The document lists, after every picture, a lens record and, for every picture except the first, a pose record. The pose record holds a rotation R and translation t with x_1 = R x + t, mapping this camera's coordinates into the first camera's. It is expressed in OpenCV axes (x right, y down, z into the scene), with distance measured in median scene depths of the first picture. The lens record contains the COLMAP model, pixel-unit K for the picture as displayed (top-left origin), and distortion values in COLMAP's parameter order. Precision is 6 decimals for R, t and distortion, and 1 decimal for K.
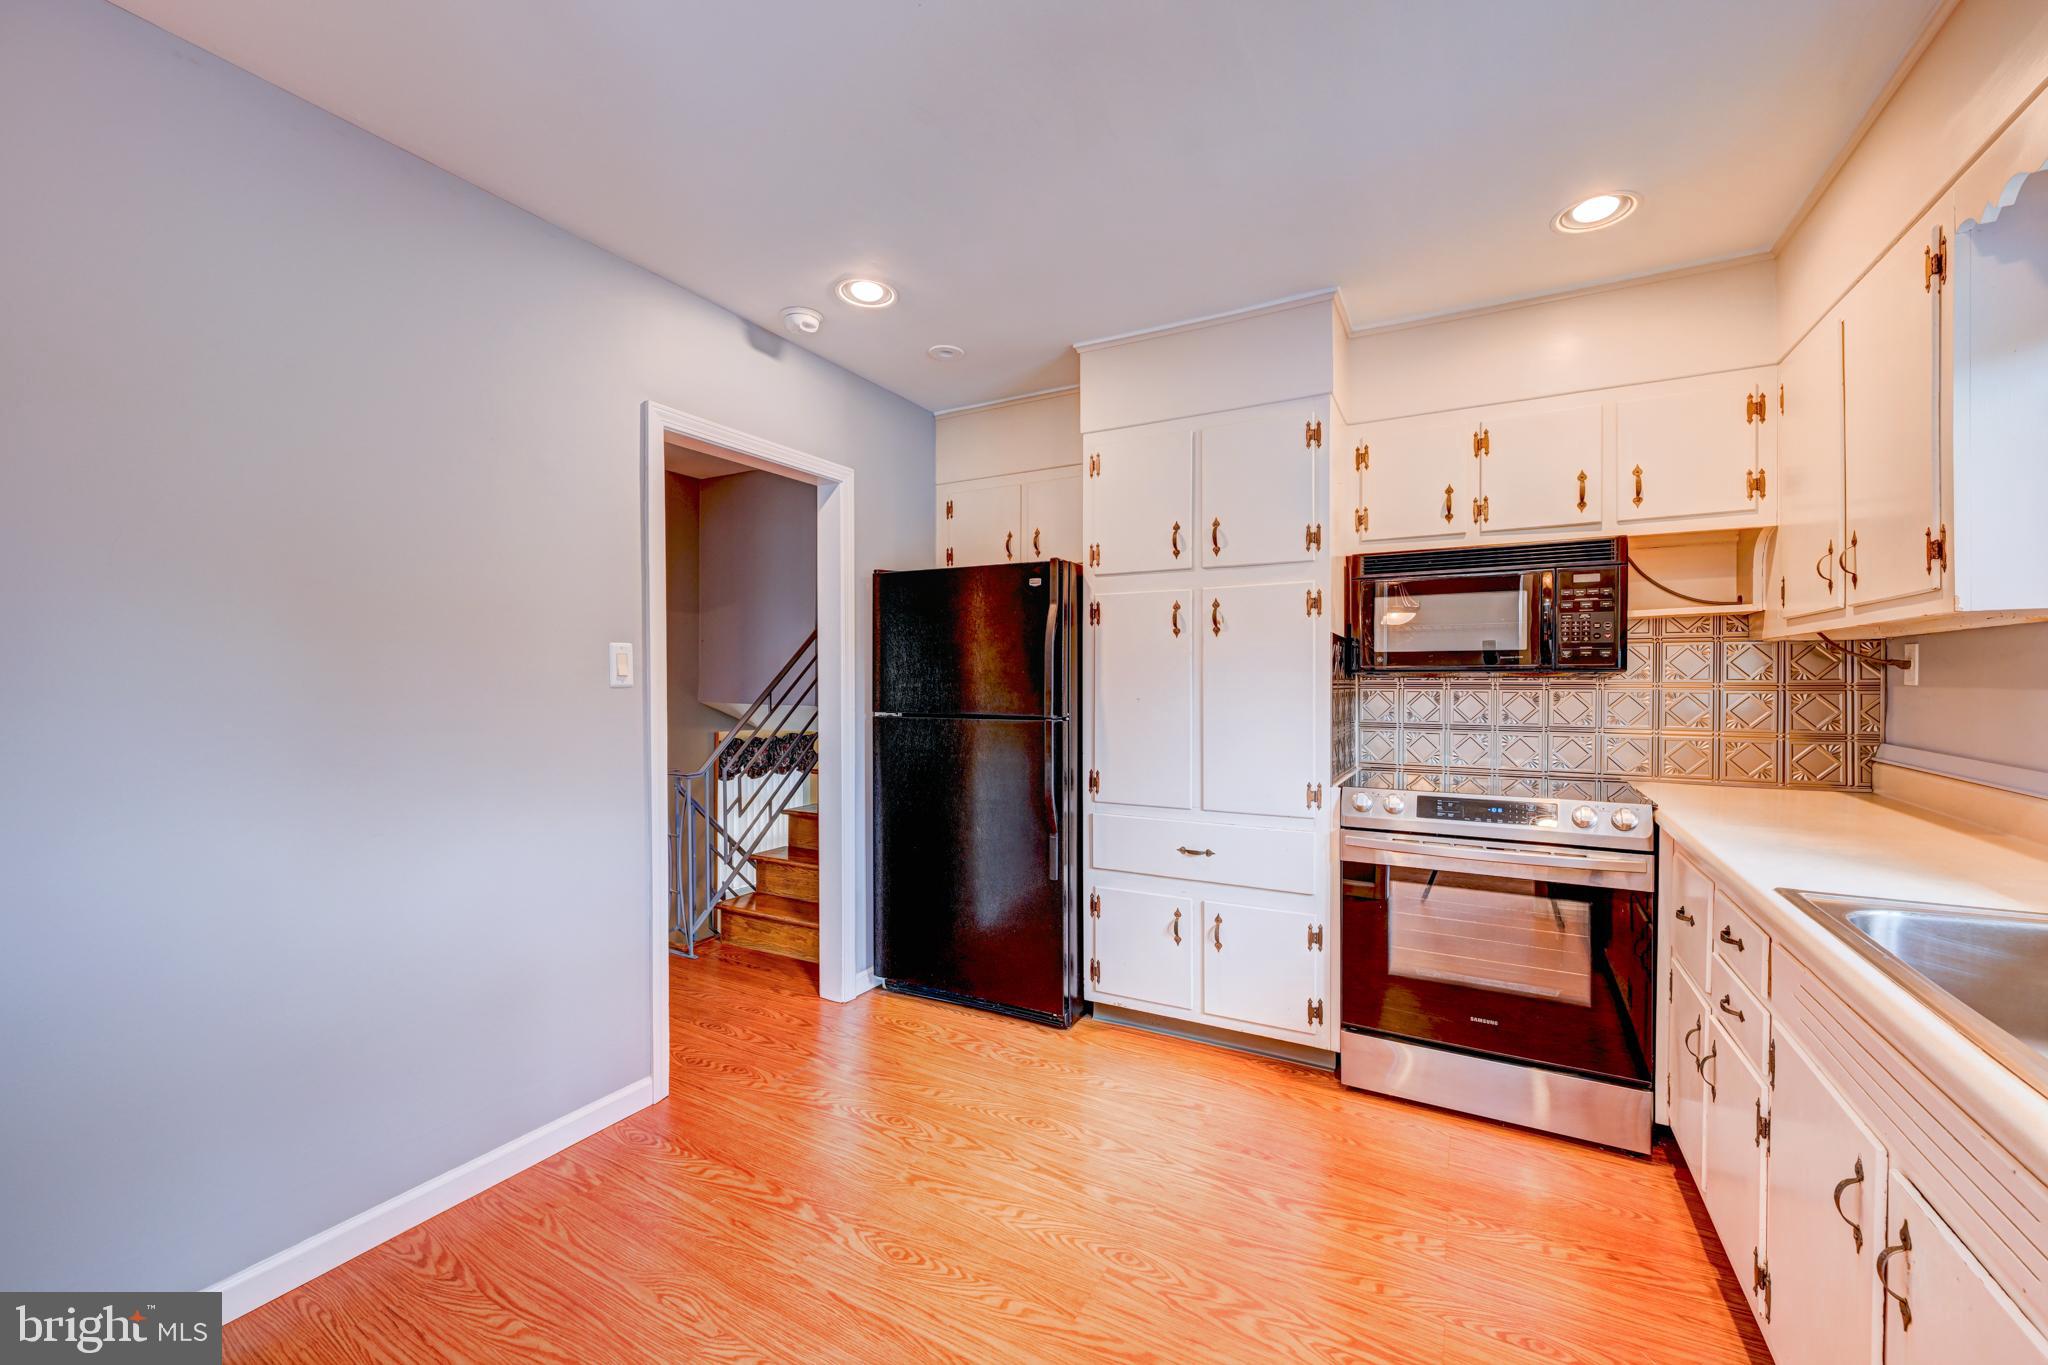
lens RADIAL K [[815.6, 0, 1050.7], [0, 815.6, 688.5], [0, 0, 1]] dist [0.003710, -0.001457]
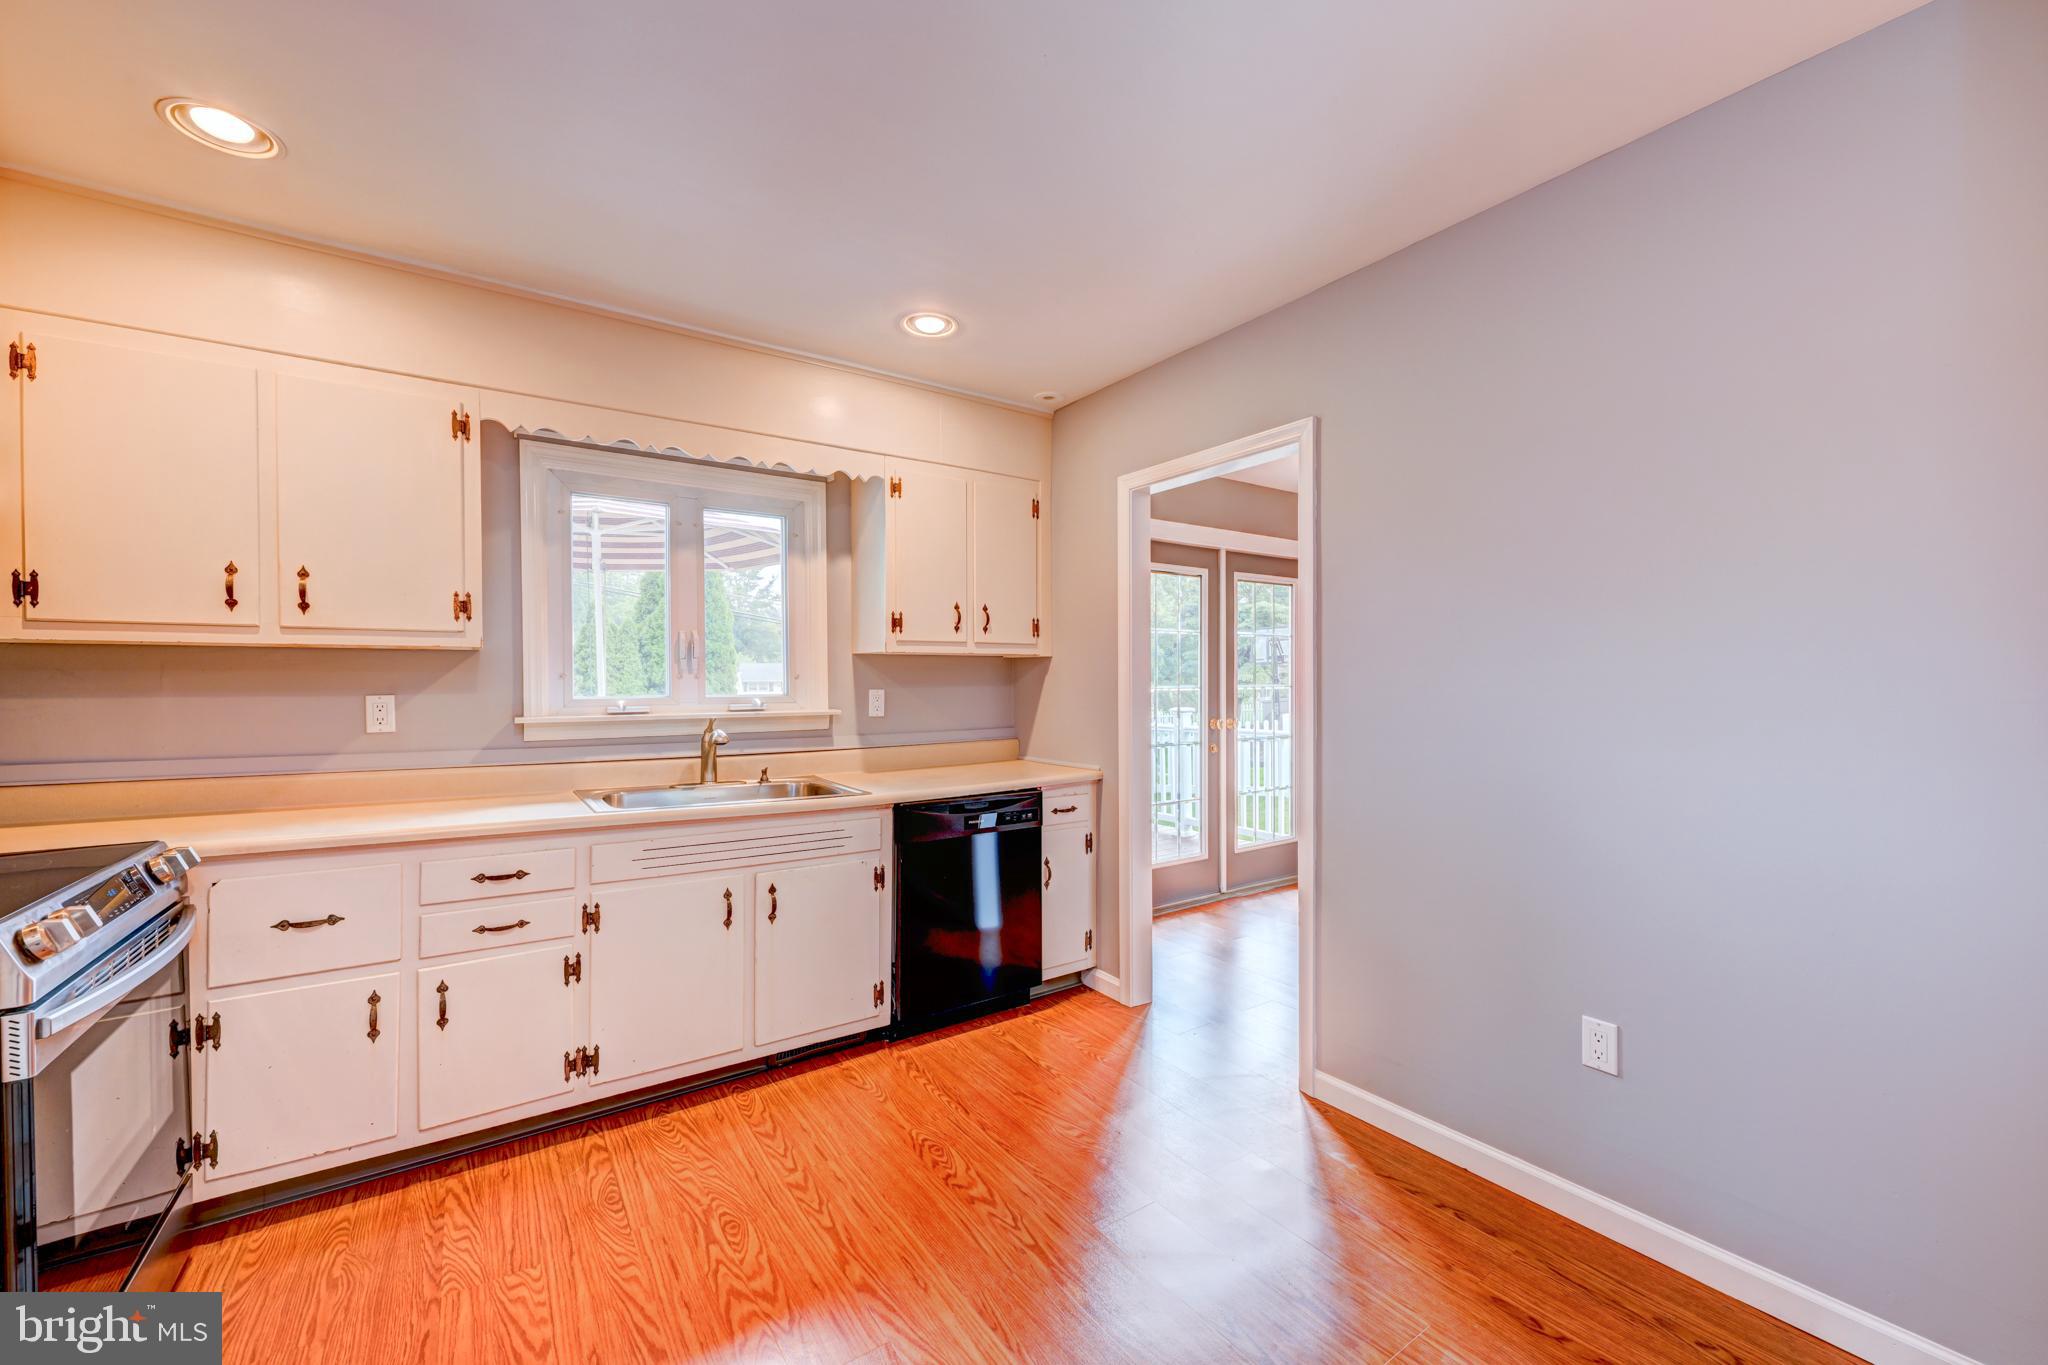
lens RADIAL K [[815.6, 0, 1047.0], [0, 815.6, 687.9], [0, 0, 1]] dist [0.003710, -0.001457]
pose [[-0.897601, 0.002950, 0.440799, -0.367584], [0.010573, 0.999834, 0.014838, -0.012934], [-0.440682, 0.017979, -0.897483, 1.134225]]
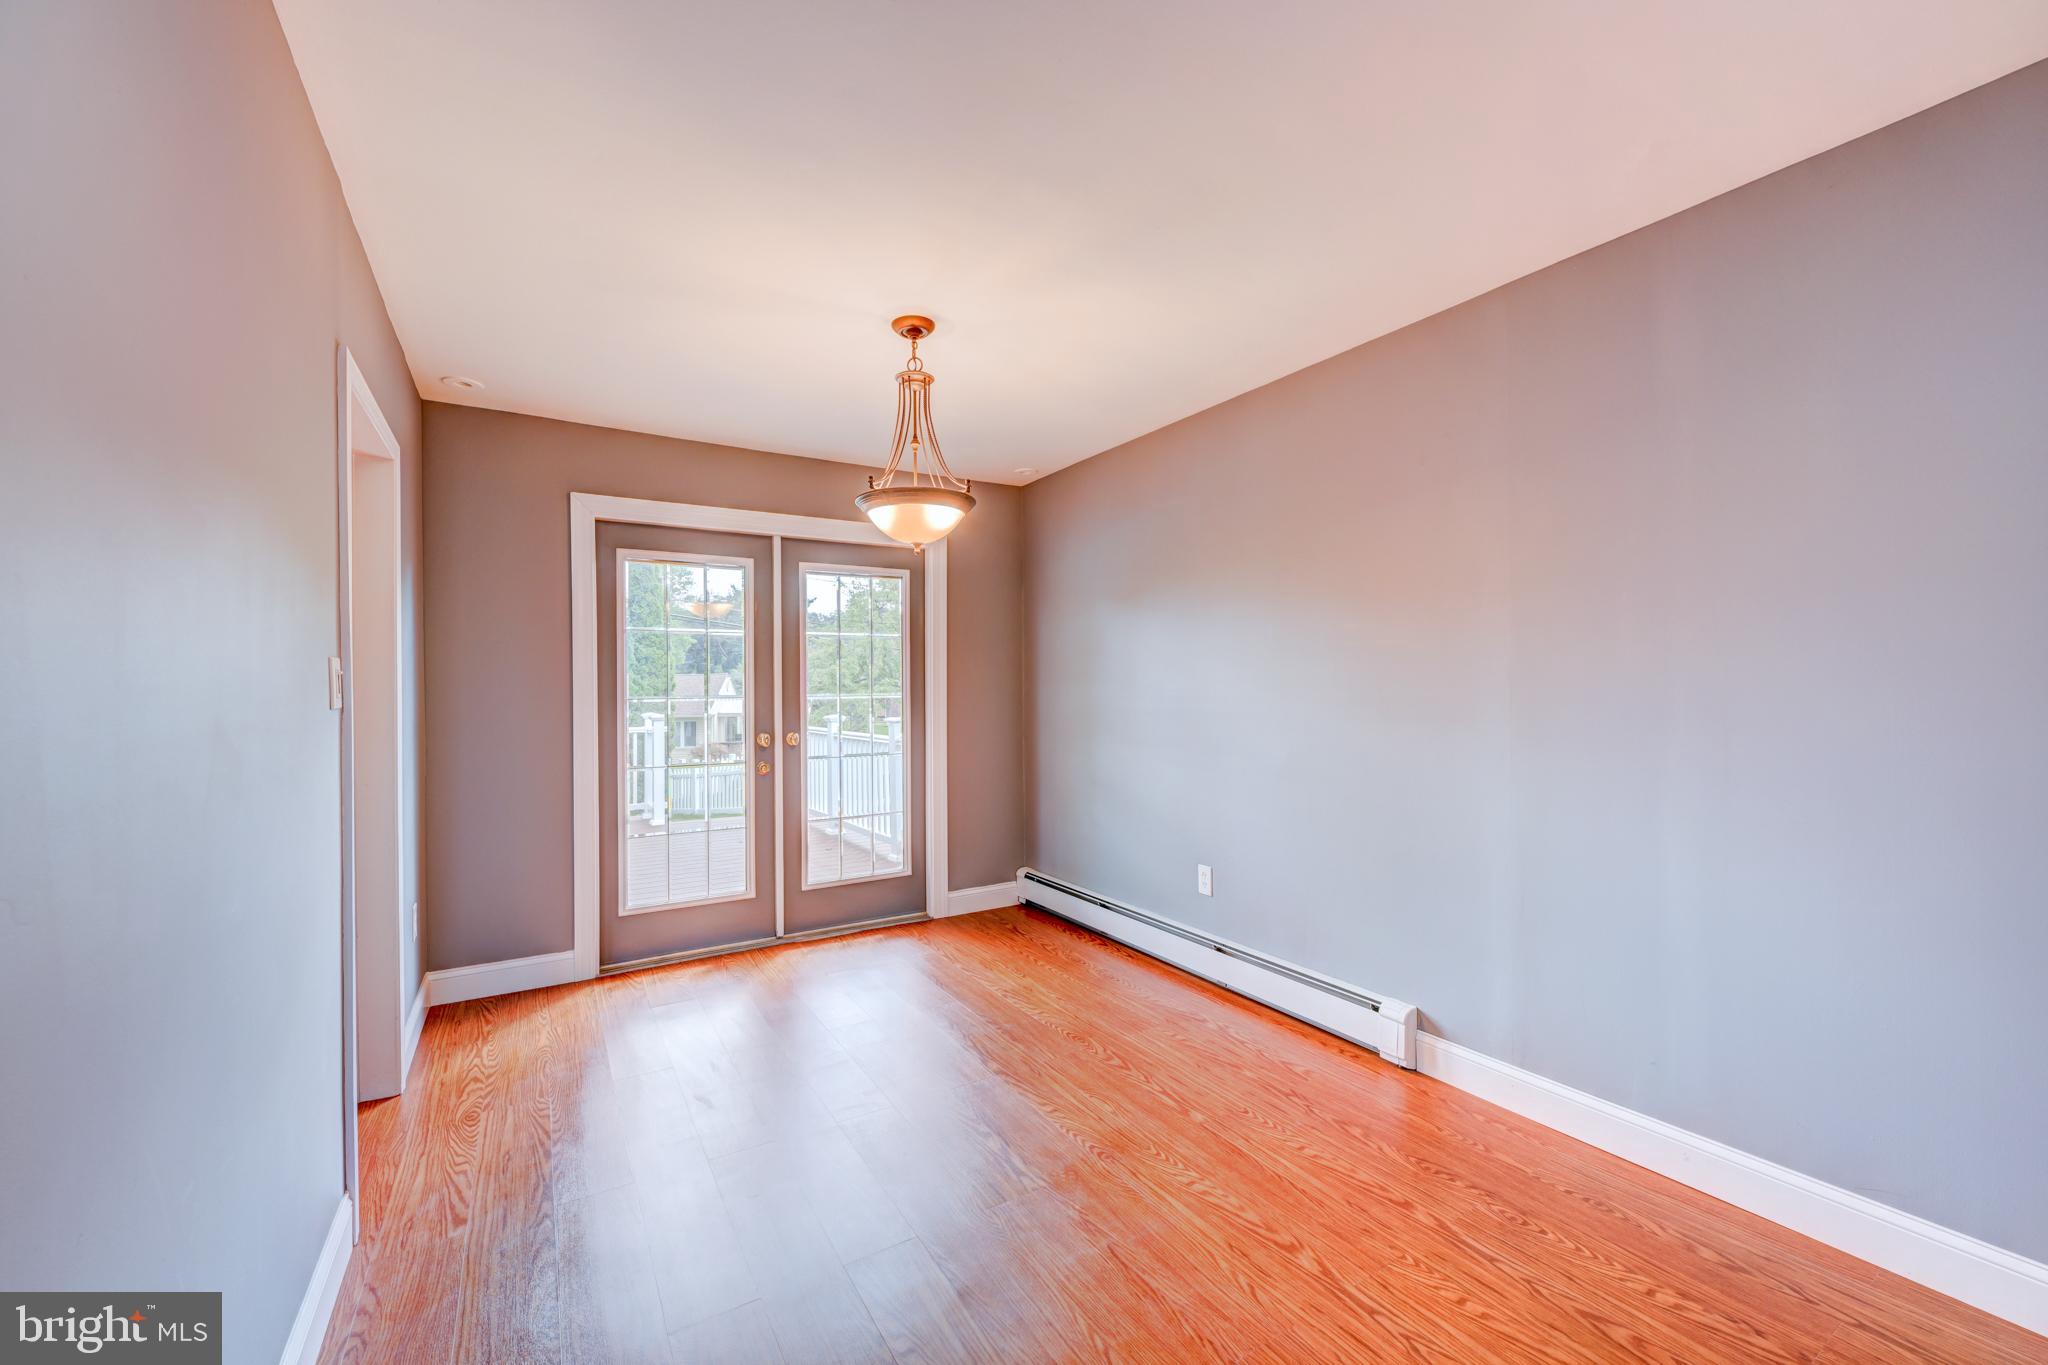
lens RADIAL K [[815.6, 0, 1030.4], [0, 815.6, 692.1], [0, 0, 1]] dist [0.003710, -0.001457]
pose [[-0.873189, 0.004897, 0.487358, -1.150021], [0.015130, 0.999740, 0.017064, -0.013016], [-0.487148, 0.022274, -0.873036, 0.424607]]
